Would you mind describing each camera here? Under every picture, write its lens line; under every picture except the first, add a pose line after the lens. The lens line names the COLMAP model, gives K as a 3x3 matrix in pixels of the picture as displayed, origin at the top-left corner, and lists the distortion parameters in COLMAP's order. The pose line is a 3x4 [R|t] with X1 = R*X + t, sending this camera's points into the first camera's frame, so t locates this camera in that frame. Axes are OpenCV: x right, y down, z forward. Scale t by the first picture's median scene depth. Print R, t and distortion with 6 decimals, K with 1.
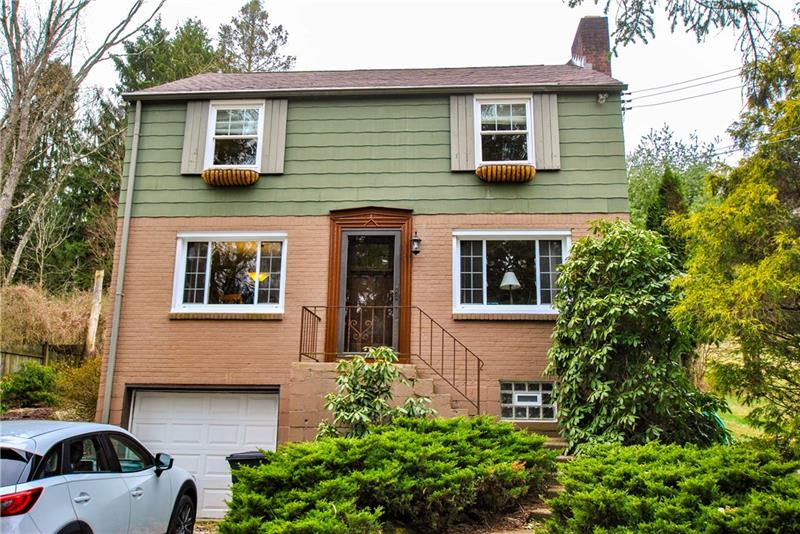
lens RADIAL K [[688.3, 0, 400.0], [0, 688.3, 267.0], [0, 0, 1]] dist [0.001167, 0.000309]
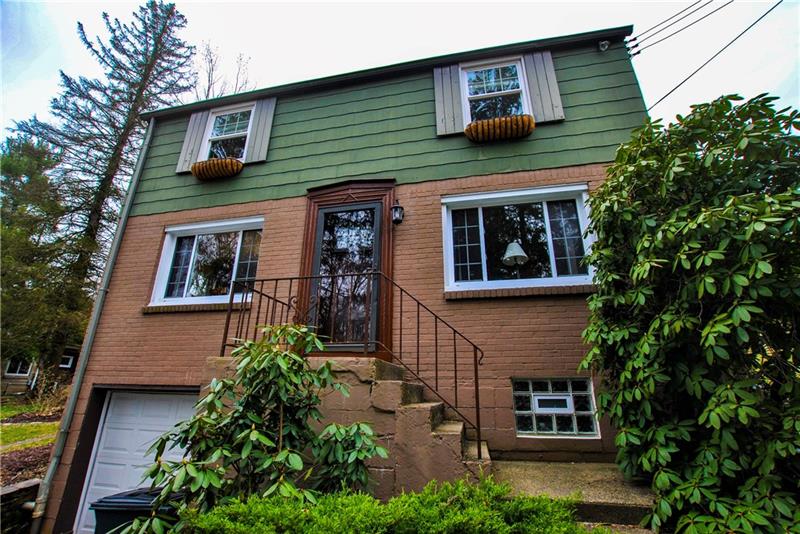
lens RADIAL K [[351.0, 0, 403.2], [0, 351.0, 268.6], [0, 0, 1]] dist [-0.030698, 0.000319]
pose [[0.990704, -0.053191, -0.125205, 0.079519], [0.038261, 0.992184, -0.118770, 0.084430], [0.130544, 0.112875, 0.984996, 0.575041]]
